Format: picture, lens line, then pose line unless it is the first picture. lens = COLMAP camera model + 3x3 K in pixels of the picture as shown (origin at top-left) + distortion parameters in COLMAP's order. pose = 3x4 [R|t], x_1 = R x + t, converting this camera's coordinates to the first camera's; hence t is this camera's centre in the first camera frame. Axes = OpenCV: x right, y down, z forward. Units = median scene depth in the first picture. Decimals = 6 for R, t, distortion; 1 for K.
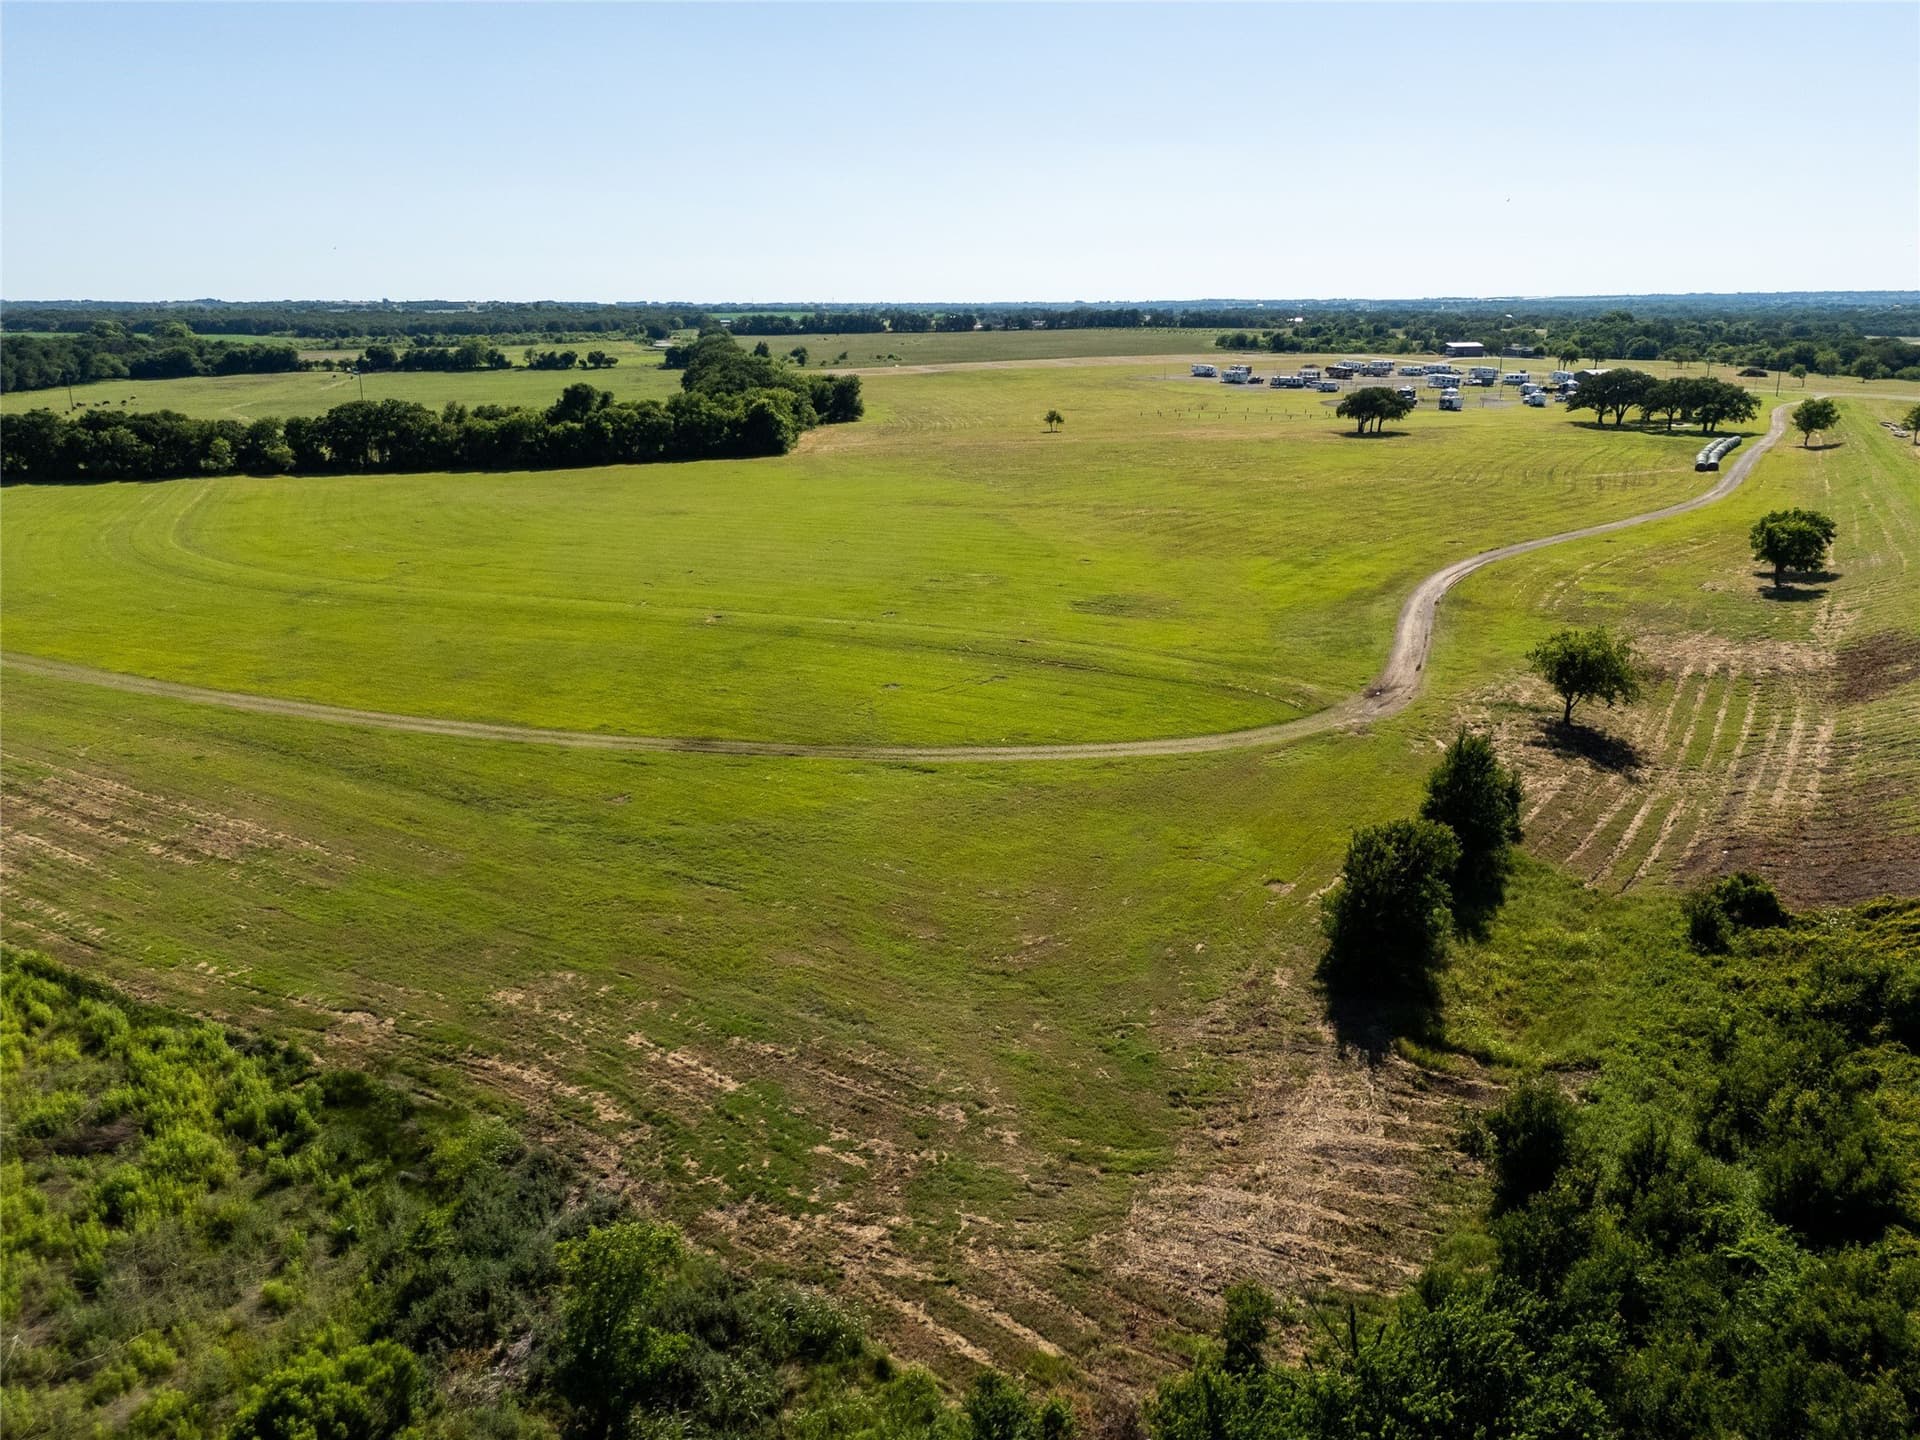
lens RADIAL K [[1423.8, 0, 961.4], [0, 1423.8, 720.8], [0, 0, 1]] dist [0.062279, -0.049231]
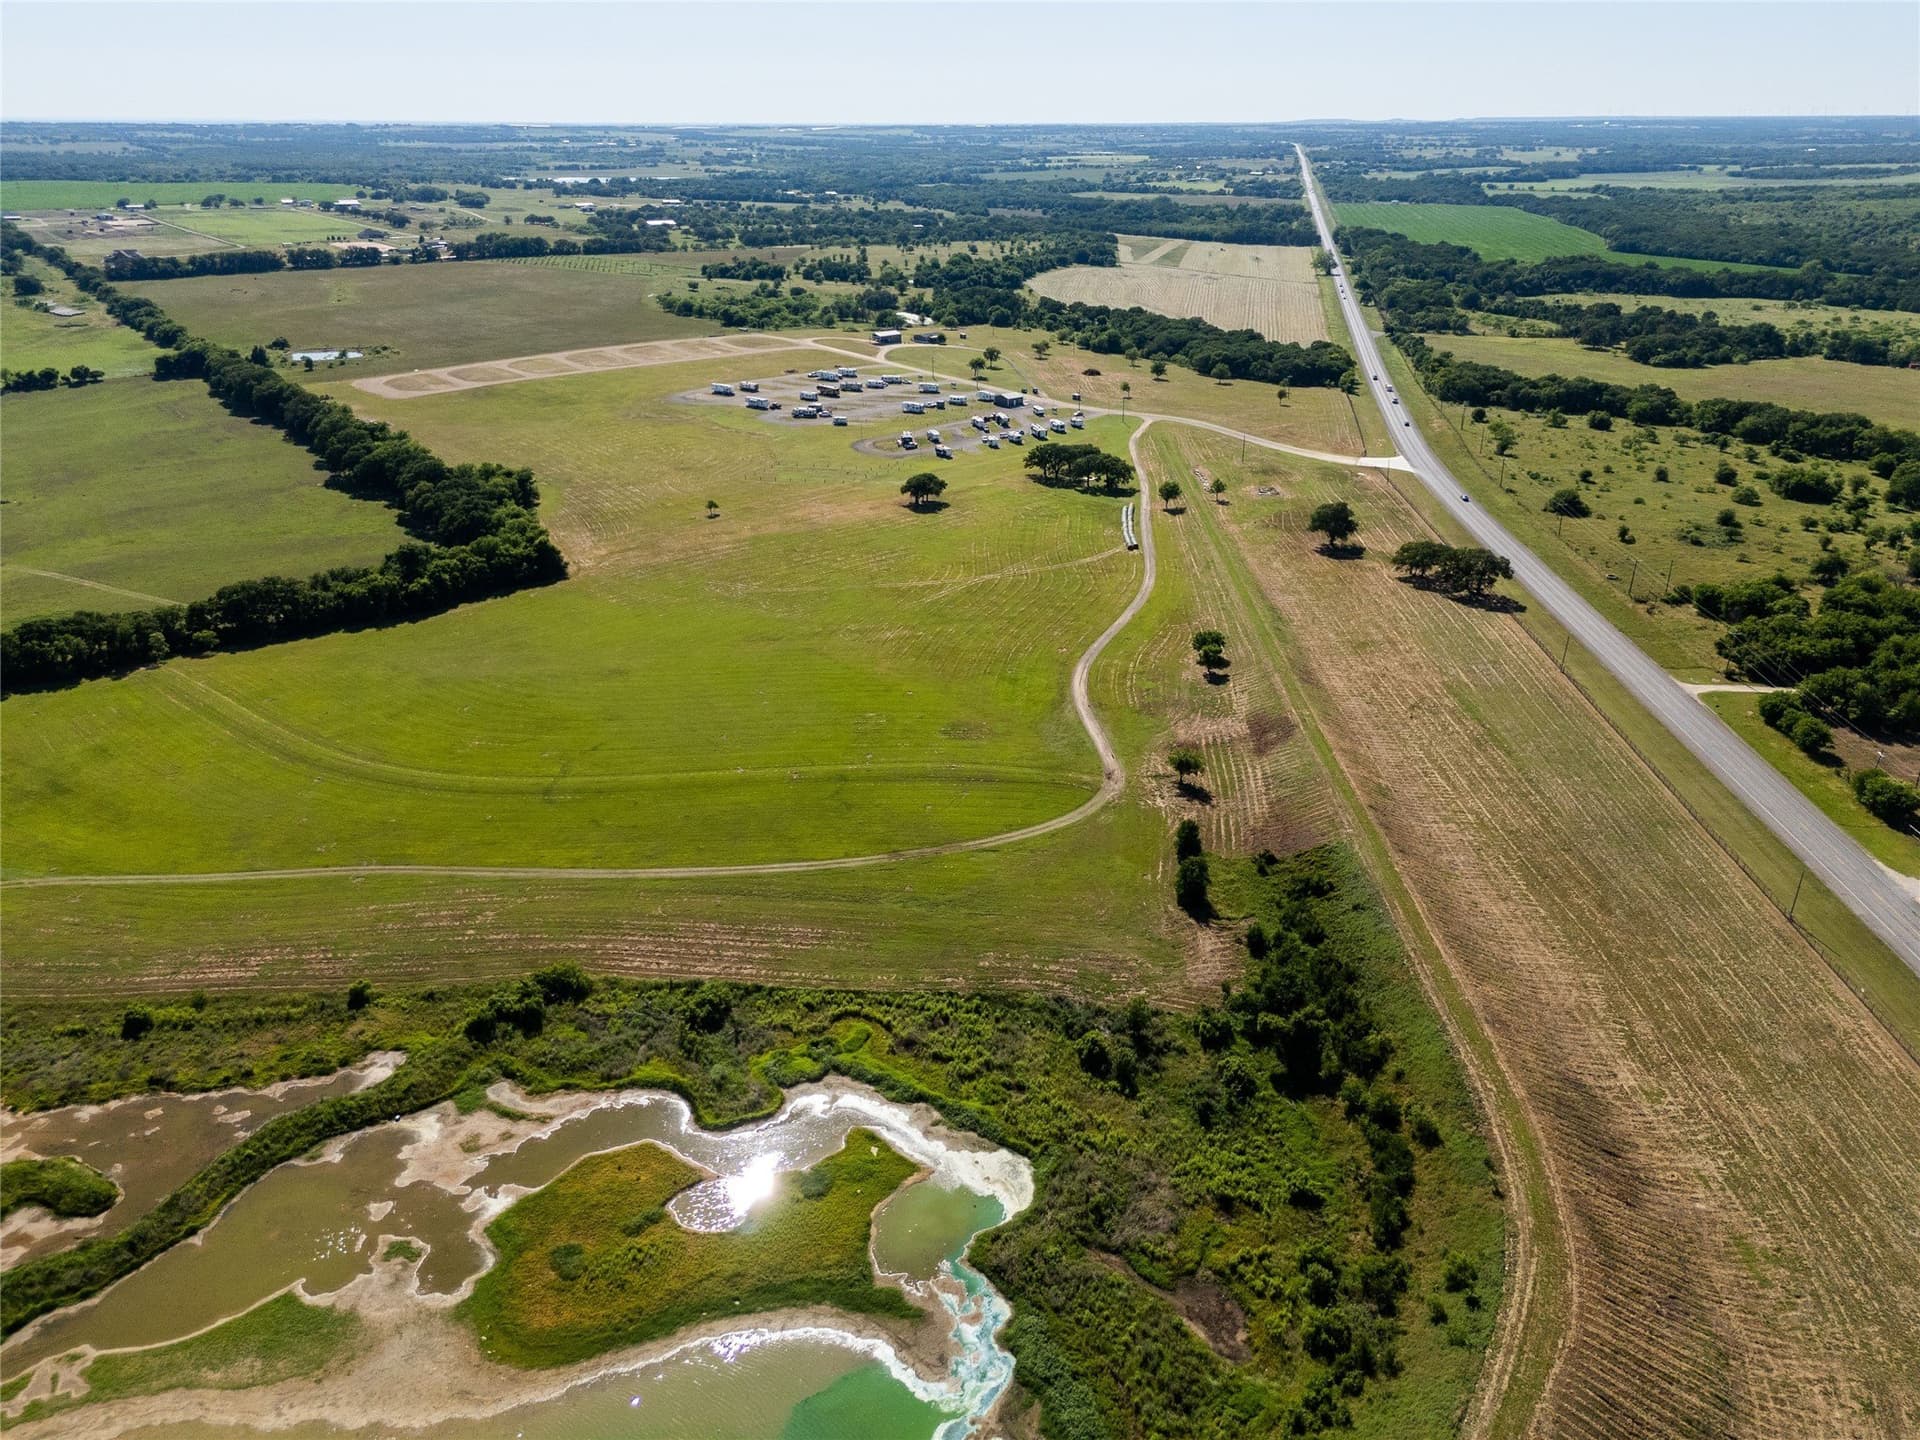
lens RADIAL K [[1423.8, 0, 962.7], [0, 1423.8, 715.9], [0, 0, 1]] dist [0.062279, -0.049231]
pose [[0.893859, -0.170245, 0.414768, -0.933569], [0.121275, 0.982426, 0.141888, -0.491299], [-0.431635, -0.076527, 0.898796, -1.112031]]
